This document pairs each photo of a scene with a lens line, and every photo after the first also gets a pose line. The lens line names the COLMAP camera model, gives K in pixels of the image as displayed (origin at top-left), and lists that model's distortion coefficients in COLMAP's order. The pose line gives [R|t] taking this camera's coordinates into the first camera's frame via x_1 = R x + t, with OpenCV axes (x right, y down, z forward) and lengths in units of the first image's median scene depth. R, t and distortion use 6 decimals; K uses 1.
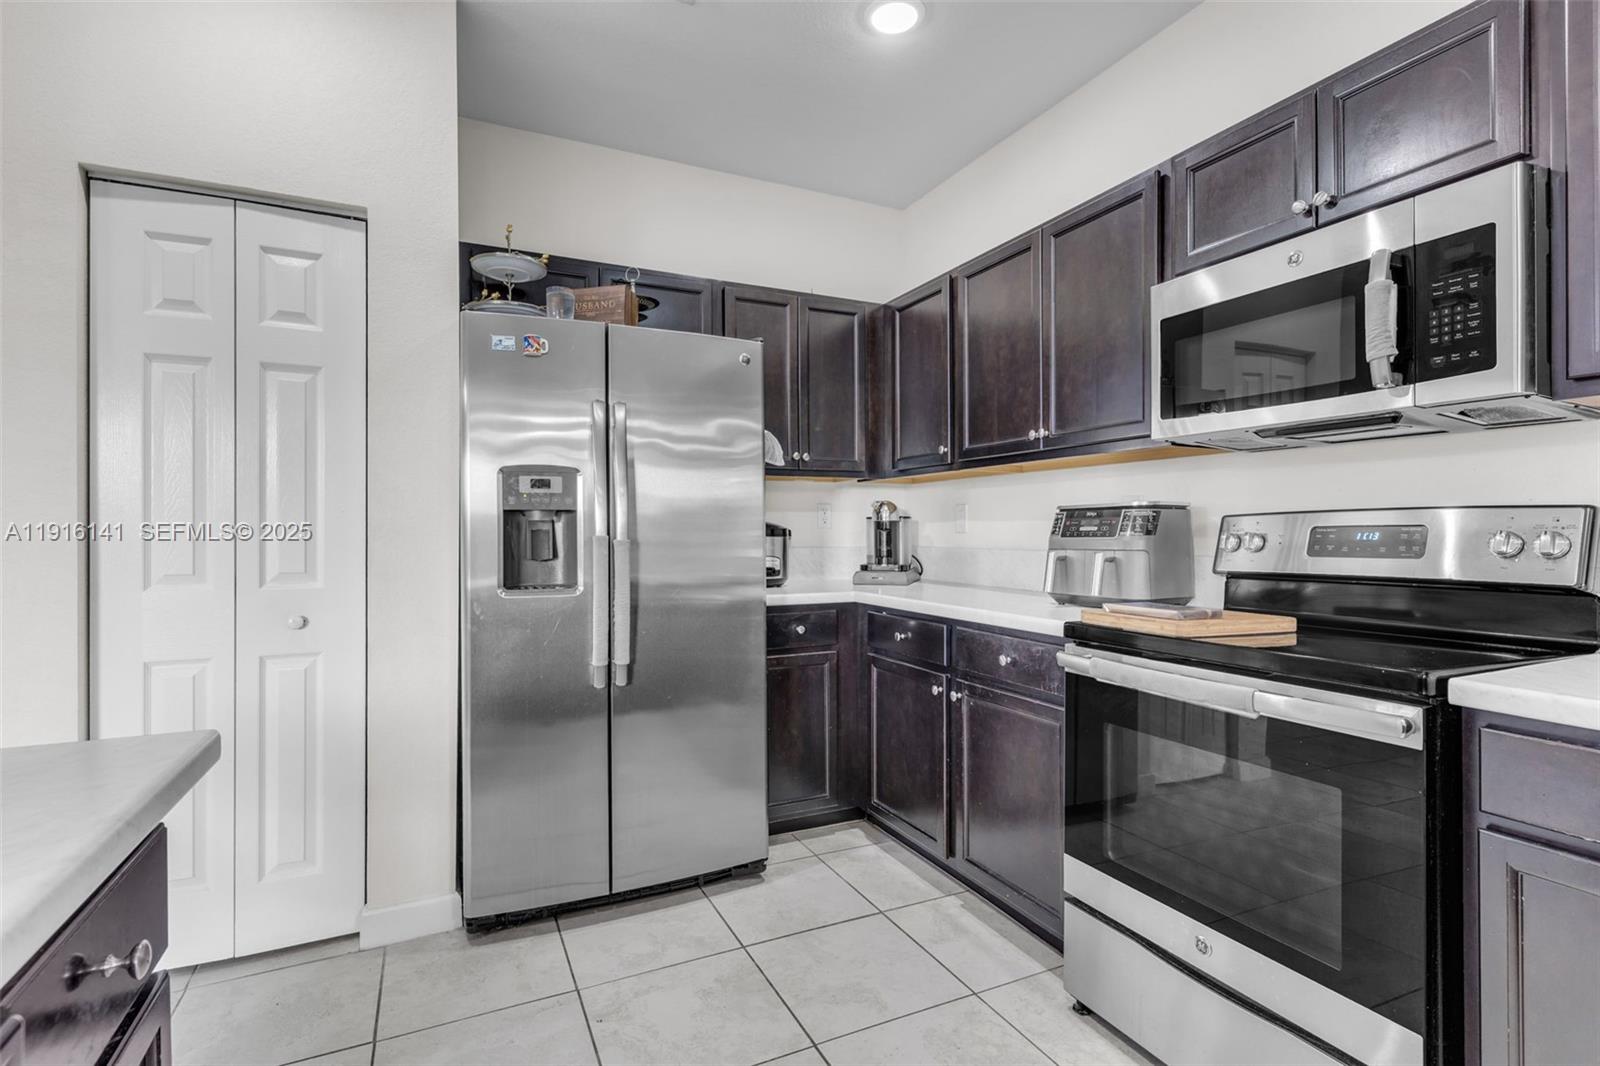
lens RADIAL K [[770.2, 0, 807.8], [0, 770.2, 529.5], [0, 0, 1]] dist [0.002423, -0.003229]
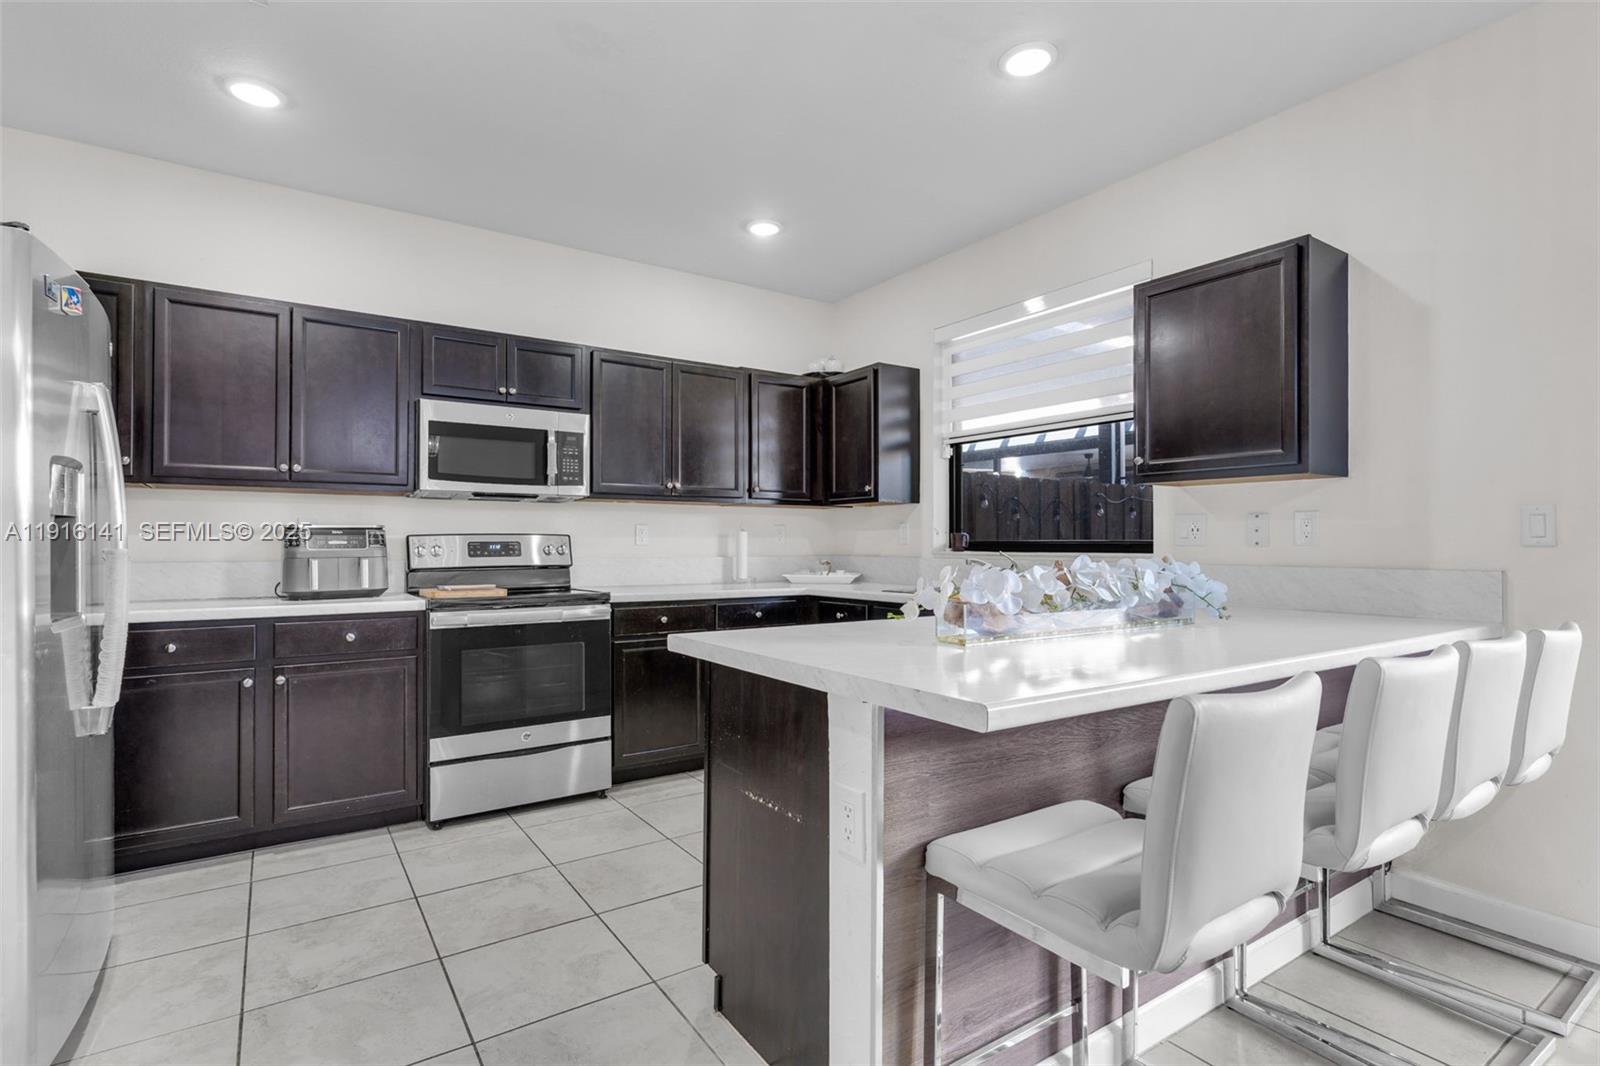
lens RADIAL K [[770.2, 0, 812.2], [0, 770.2, 534.8], [0, 0, 1]] dist [0.002423, -0.003229]
pose [[-0.164120, 0.016418, 0.986304, -1.461495], [0.001835, 0.999865, -0.016339, 0.011407], [-0.986439, -0.000872, -0.164128, 0.473845]]
